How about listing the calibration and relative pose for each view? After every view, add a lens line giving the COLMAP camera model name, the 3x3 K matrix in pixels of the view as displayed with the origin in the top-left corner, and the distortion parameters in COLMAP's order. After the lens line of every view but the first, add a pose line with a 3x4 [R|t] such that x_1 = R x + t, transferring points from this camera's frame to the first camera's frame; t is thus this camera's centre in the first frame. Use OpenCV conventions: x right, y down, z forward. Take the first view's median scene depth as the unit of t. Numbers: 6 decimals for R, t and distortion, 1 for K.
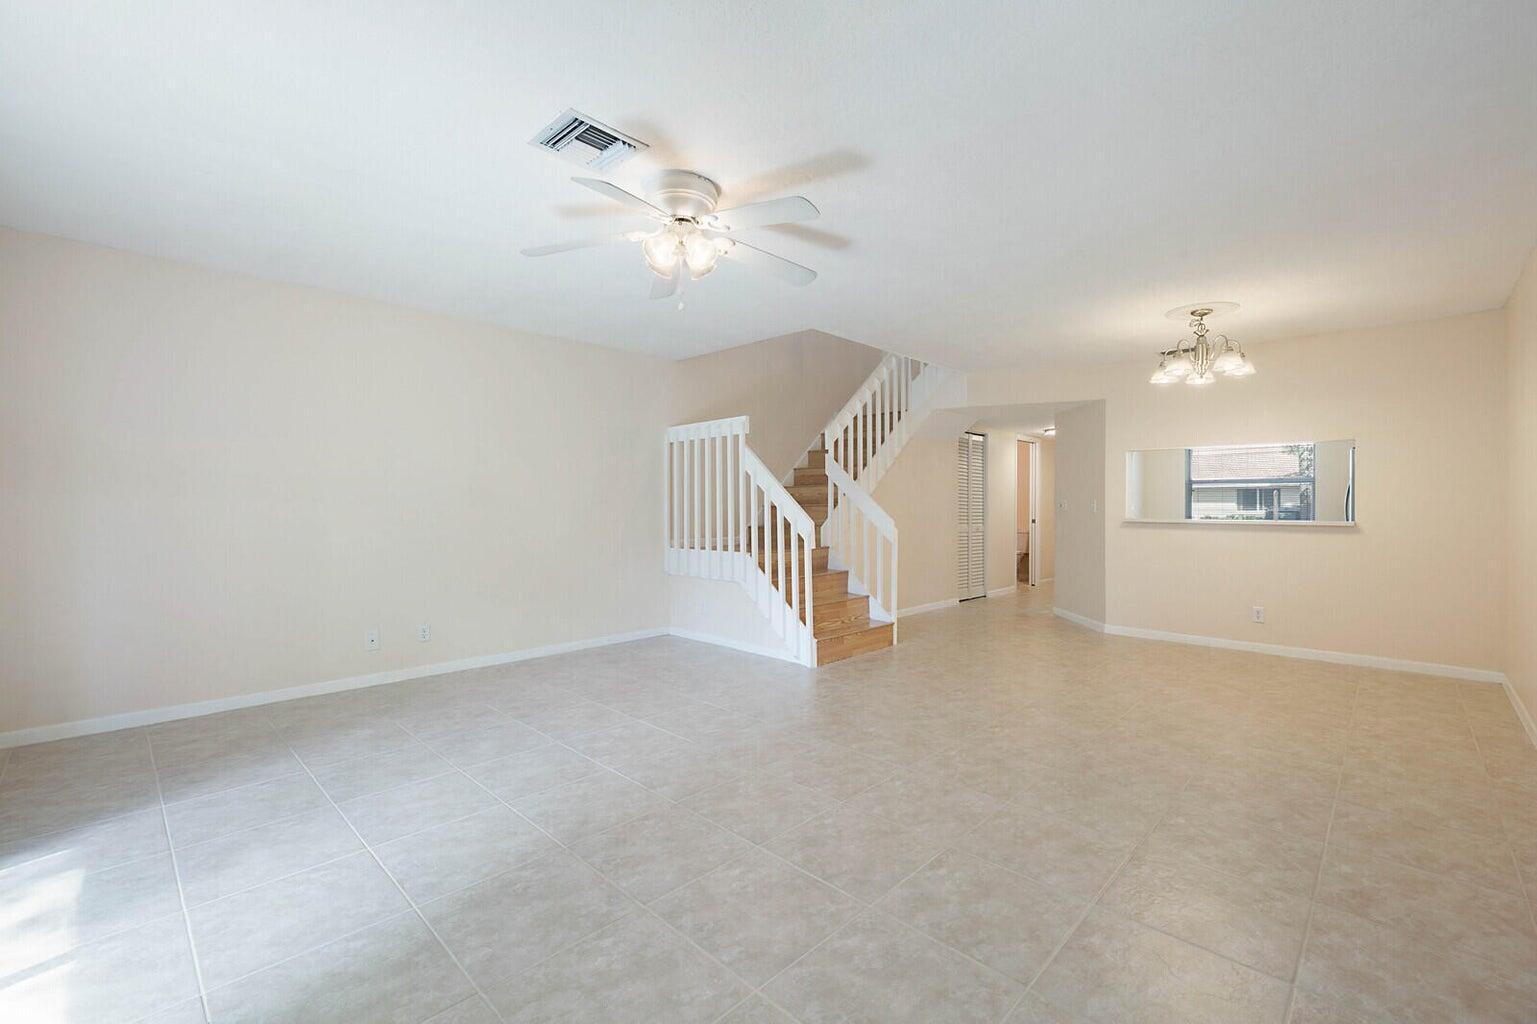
lens RADIAL K [[652.0, 0, 790.0], [0, 652.0, 495.6], [0, 0, 1]] dist [0.002523, -0.002562]
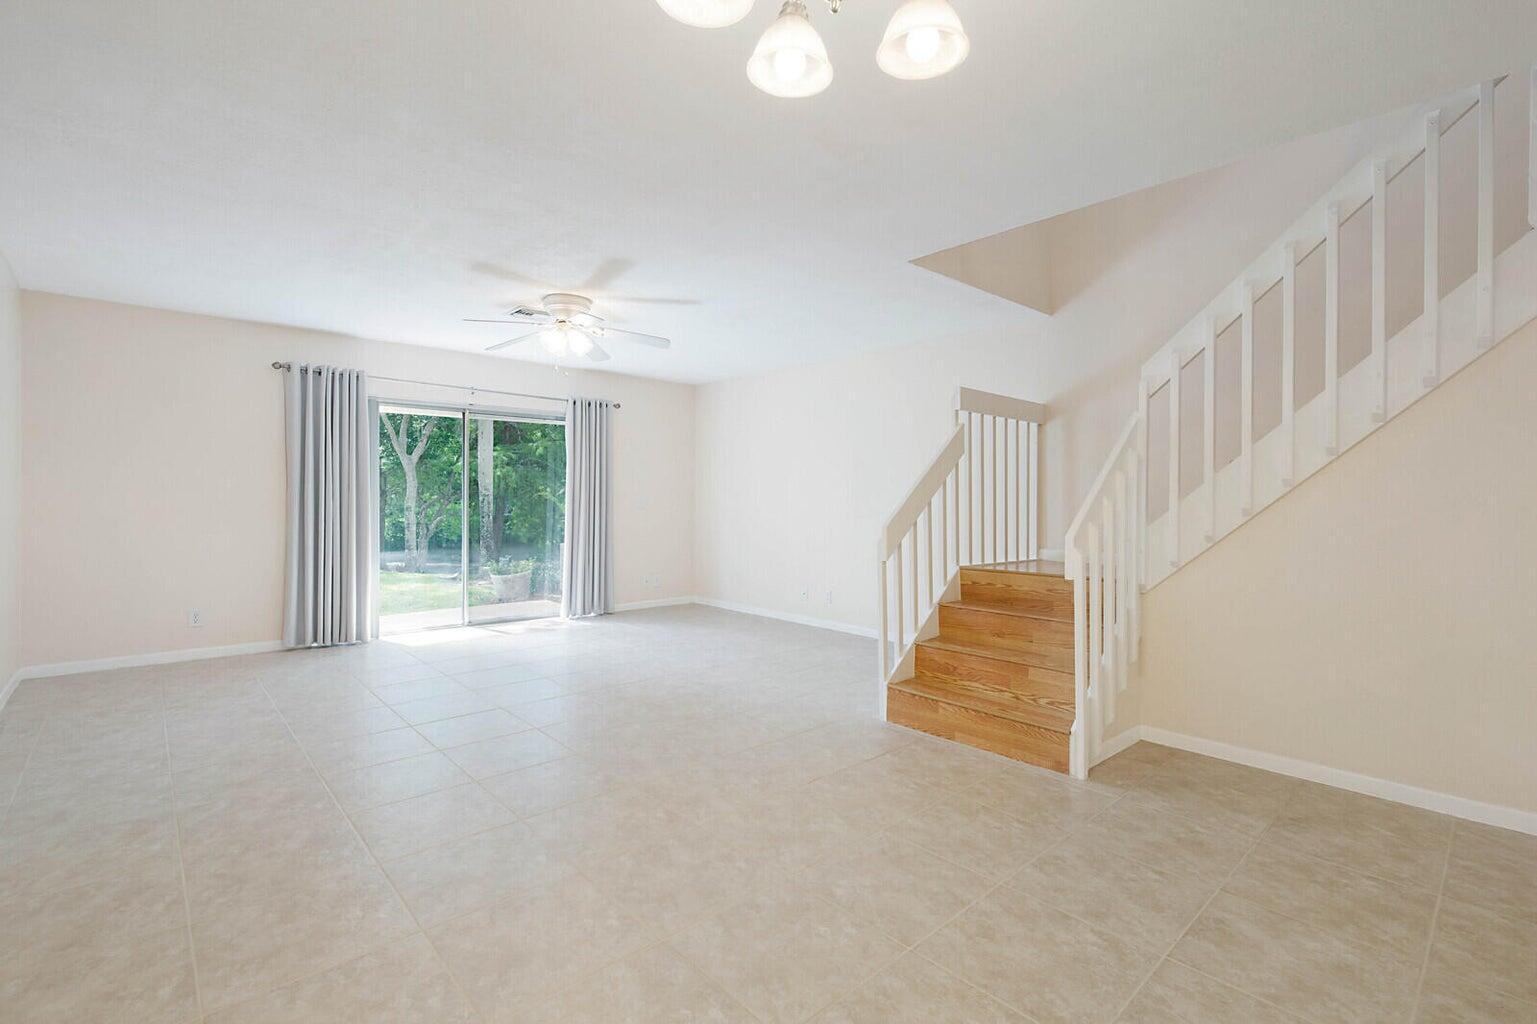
lens RADIAL K [[687.5, 0, 770.3], [0, 687.5, 511.3], [0, 0, 1]] dist [0.004555, -0.001026]
pose [[-0.077570, 0.015855, -0.996861, 1.399669], [0.007737, 0.999853, 0.015301, 0.013476], [0.996957, -0.006526, -0.077681, 1.549002]]
